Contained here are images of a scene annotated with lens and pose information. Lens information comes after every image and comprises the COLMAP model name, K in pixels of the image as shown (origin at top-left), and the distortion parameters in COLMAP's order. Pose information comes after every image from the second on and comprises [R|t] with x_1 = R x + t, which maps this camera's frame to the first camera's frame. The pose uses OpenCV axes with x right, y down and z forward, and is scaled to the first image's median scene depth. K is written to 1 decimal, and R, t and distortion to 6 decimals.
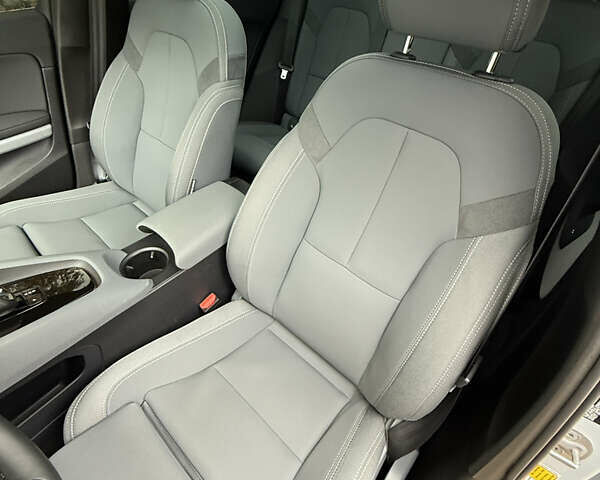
lens RADIAL K [[321.0, 0, 309.0], [0, 321.0, 238.6], [0, 0, 1]] dist [0.008530, -0.003587]
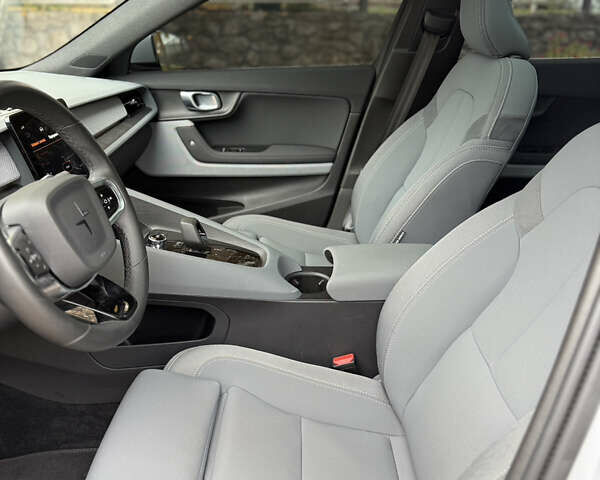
lens RADIAL K [[582.3, 0, 313.5], [0, 582.3, 254.0], [0, 0, 1]] dist [0.041303, 0.000000]
pose [[0.673359, 0.270767, -0.687948, 0.457754], [-0.499987, 0.852239, -0.153955, 0.184801], [0.544610, 0.447632, 0.709243, -0.163241]]
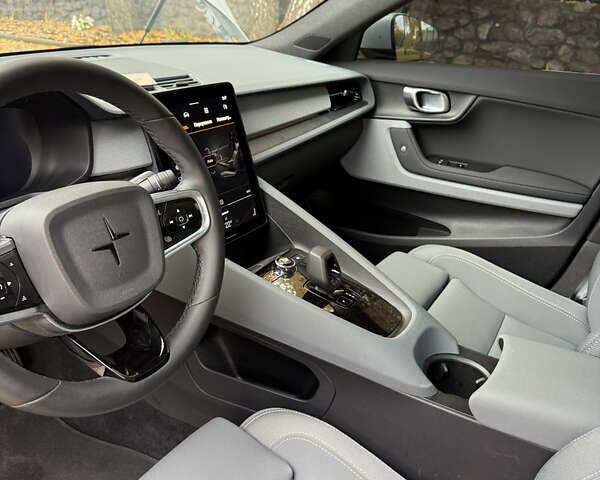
lens RADIAL K [[582.3, 0, 301.6], [0, 582.3, 241.5], [0, 0, 1]] dist [0.041303, 0.000000]
pose [[0.206220, 0.387521, -0.898499, 0.286264], [-0.705710, 0.694977, 0.137771, -0.037796], [0.677825, 0.605669, 0.416796, 0.078142]]
